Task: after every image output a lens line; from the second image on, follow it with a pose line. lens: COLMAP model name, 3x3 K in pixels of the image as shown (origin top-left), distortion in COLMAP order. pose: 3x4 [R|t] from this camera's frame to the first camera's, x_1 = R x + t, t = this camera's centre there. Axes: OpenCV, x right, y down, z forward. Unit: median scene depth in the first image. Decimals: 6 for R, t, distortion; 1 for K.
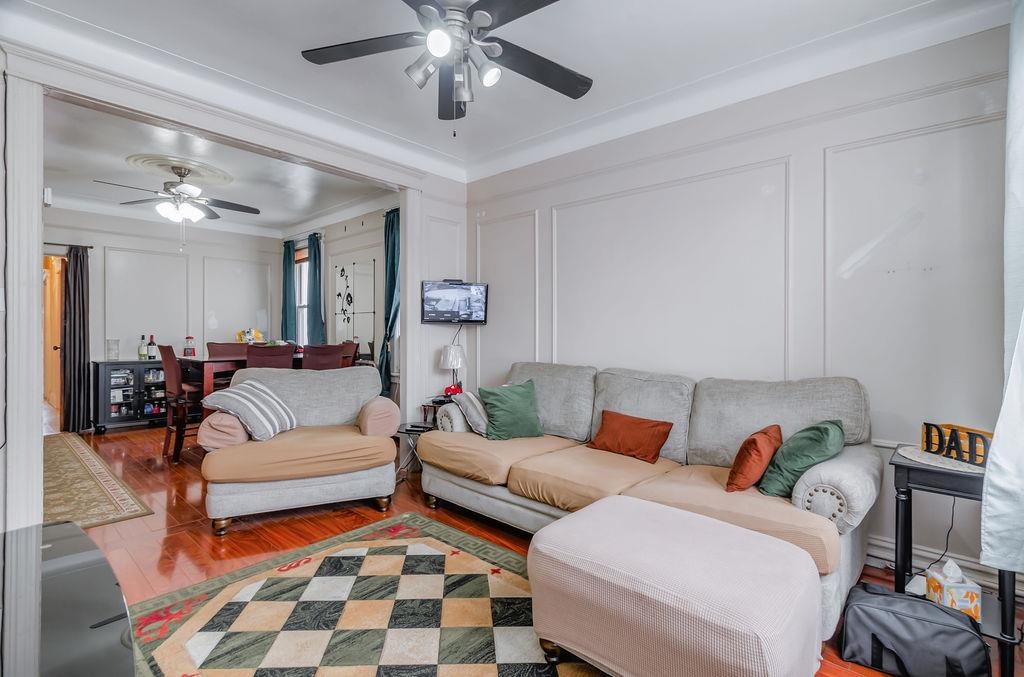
lens RADIAL K [[481.9, 0, 517.6], [0, 481.9, 335.3], [0, 0, 1]] dist [0.002992, -0.000711]
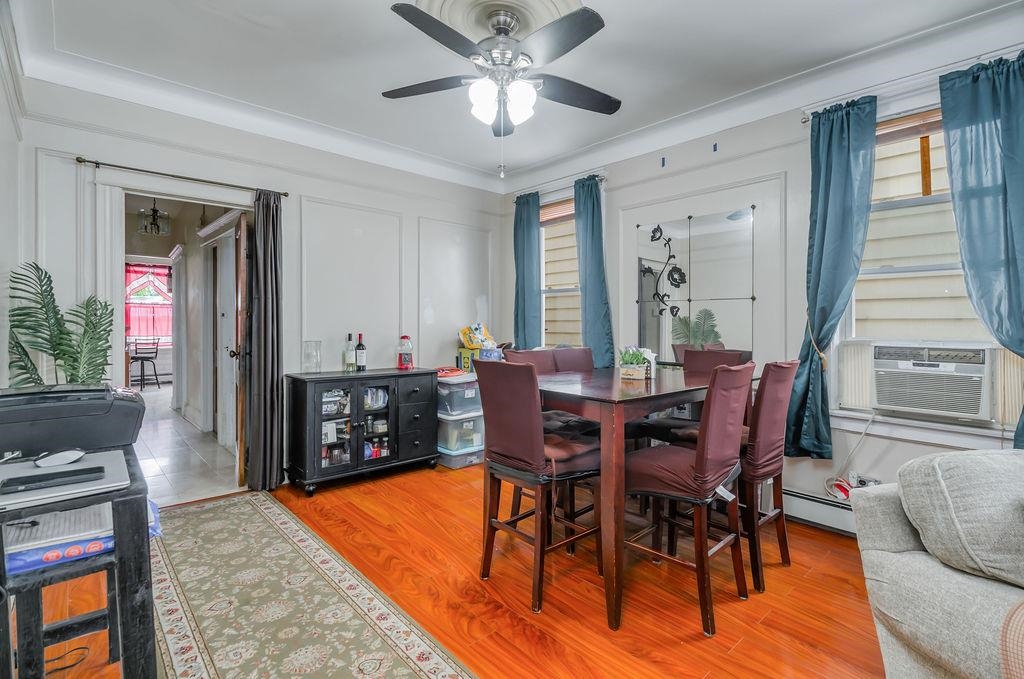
lens RADIAL K [[481.9, 0, 508.5], [0, 481.9, 331.7], [0, 0, 1]] dist [0.002992, -0.000711]
pose [[0.996448, 0.005634, -0.084027, -0.539252], [-0.005186, 0.999971, 0.005557, -0.008039], [0.084055, -0.005102, 0.996448, 0.395976]]
